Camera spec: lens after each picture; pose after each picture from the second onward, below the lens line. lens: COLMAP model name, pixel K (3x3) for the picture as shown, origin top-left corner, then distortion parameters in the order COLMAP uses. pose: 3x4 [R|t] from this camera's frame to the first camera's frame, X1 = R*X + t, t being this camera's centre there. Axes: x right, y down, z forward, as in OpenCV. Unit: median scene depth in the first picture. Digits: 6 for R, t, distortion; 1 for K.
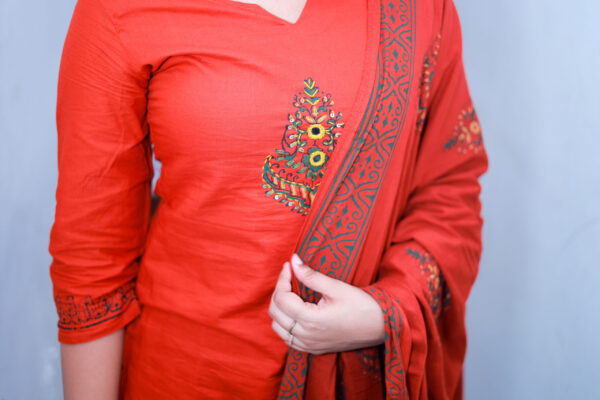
lens RADIAL K [[931.4, 0, 333.5], [0, 931.4, 198.9], [0, 0, 1]] dist [0.116294, -1.386306]
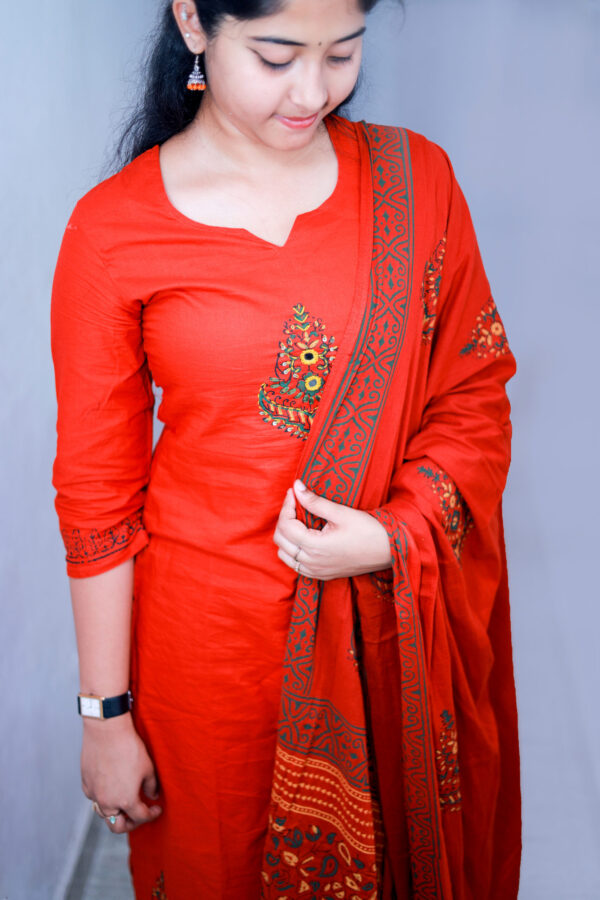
lens RADIAL K [[1397.2, 0, 300.0], [0, 1397.2, 450.0], [0, 0, 1]] dist [0.116294, -1.386306]
pose [[0.991230, -0.038608, -0.126382, 0.148304], [0.049465, 0.995244, 0.083924, -0.094854], [0.122541, -0.089439, 0.988425, -0.449206]]
